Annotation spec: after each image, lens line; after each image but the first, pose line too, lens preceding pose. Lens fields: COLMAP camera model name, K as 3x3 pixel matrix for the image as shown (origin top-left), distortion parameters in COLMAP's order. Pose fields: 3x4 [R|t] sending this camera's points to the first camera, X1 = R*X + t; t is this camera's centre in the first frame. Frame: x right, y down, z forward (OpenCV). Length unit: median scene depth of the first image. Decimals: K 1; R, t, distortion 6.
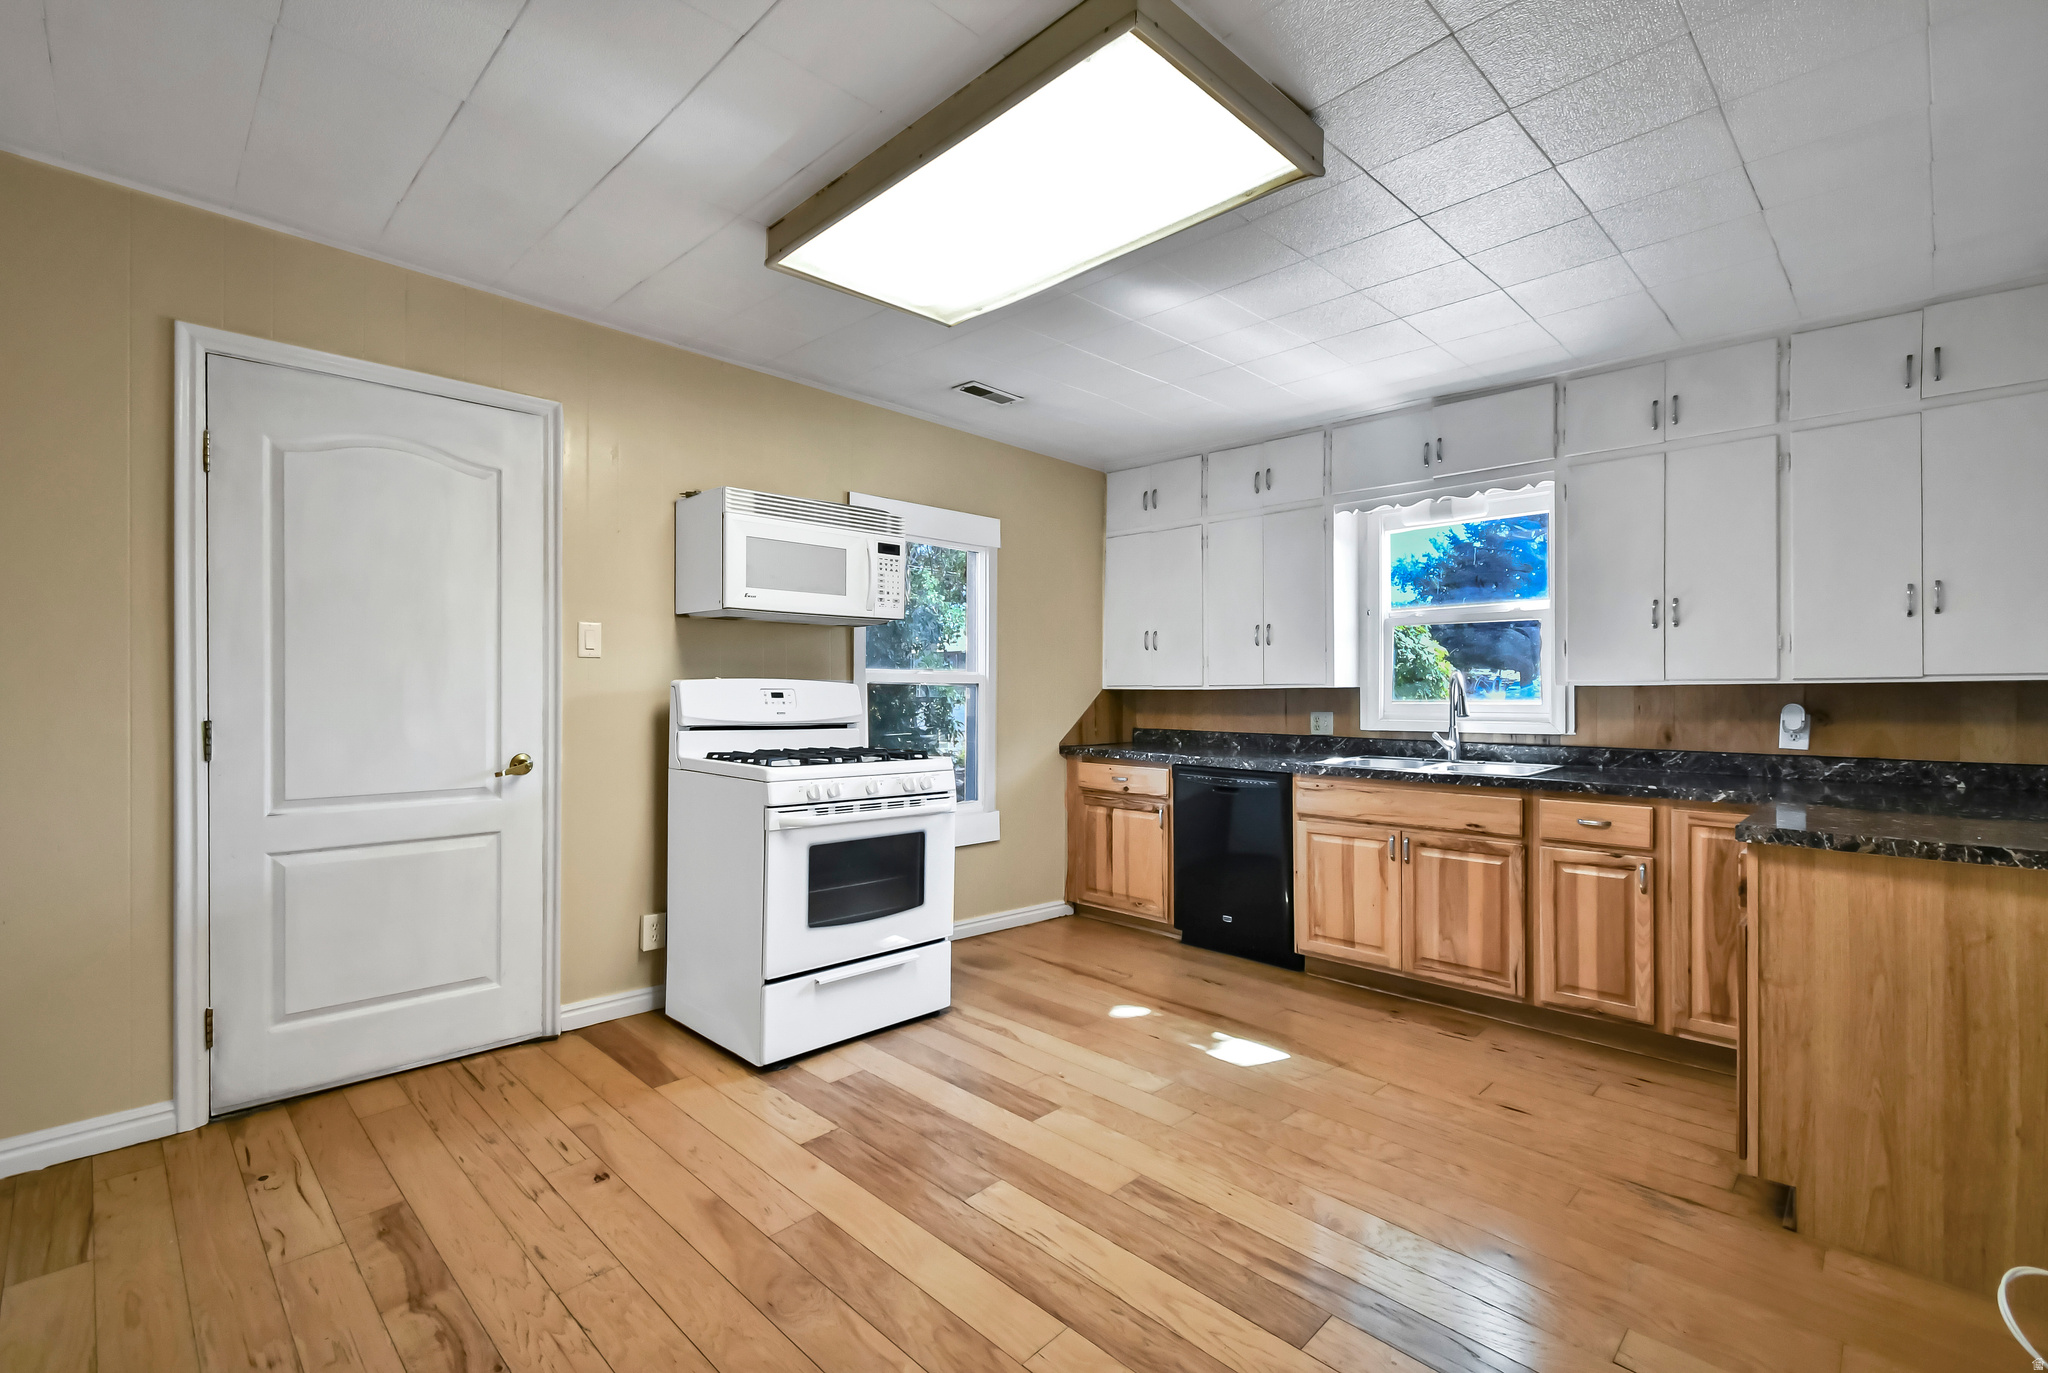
lens RADIAL K [[917.0, 0, 1024.0], [0, 917.0, 686.5], [0, 0, 1]] dist [0.000025, -0.000167]
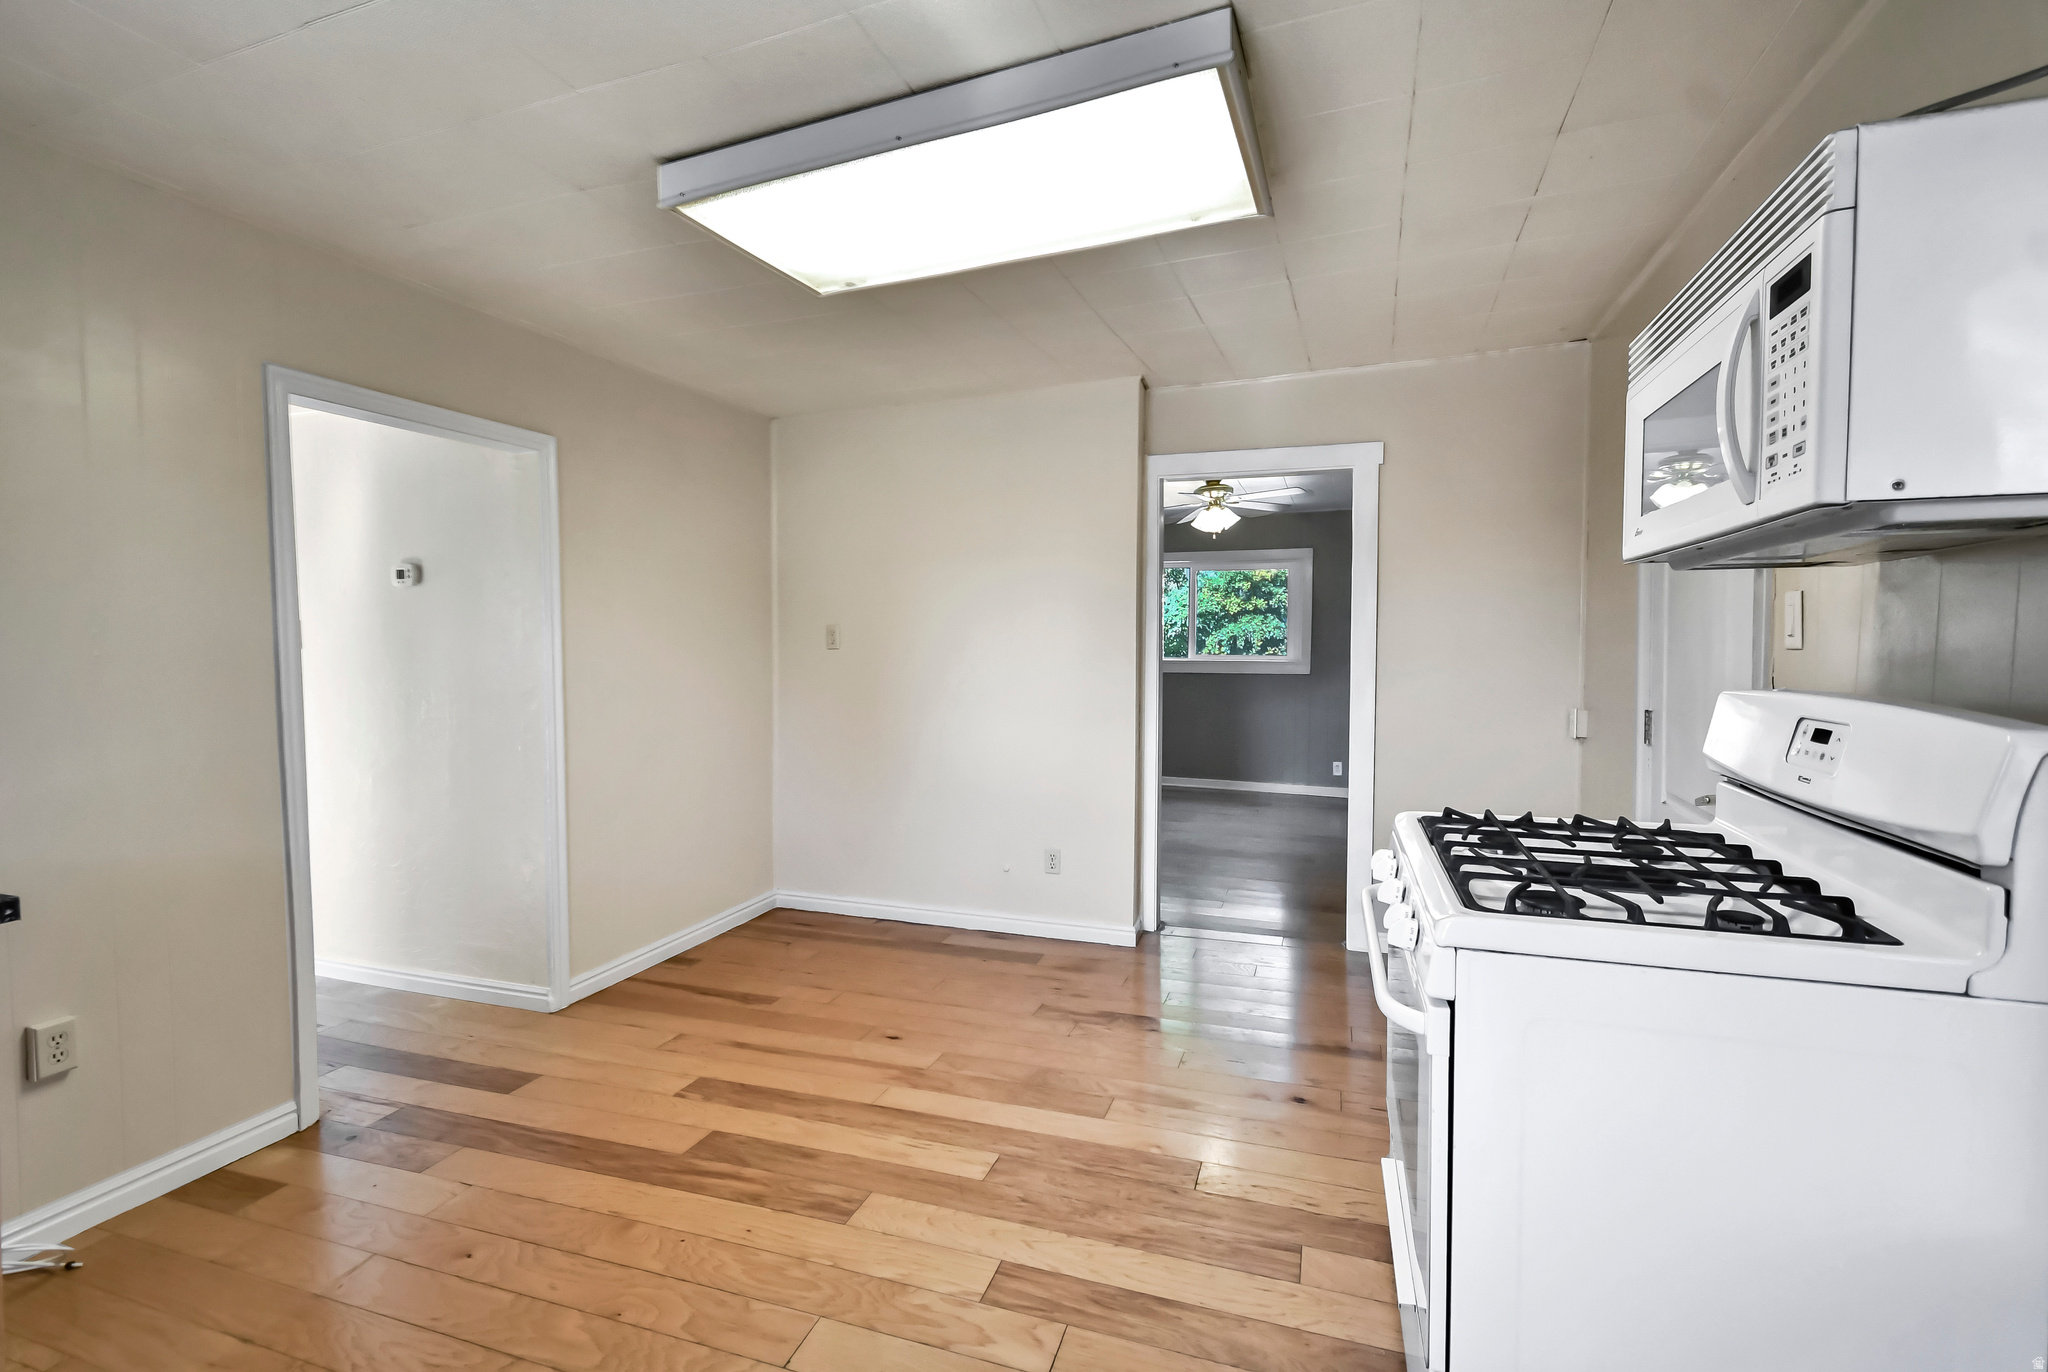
lens RADIAL K [[917.0, 0, 1024.0], [0, 917.0, 686.0], [0, 0, 1]] dist [0.000025, -0.000167]
pose [[-0.905583, 0.014411, -0.423924, 0.359694], [-0.001131, 0.999337, 0.036388, -0.042958], [0.424168, 0.033432, -0.904966, 1.948335]]
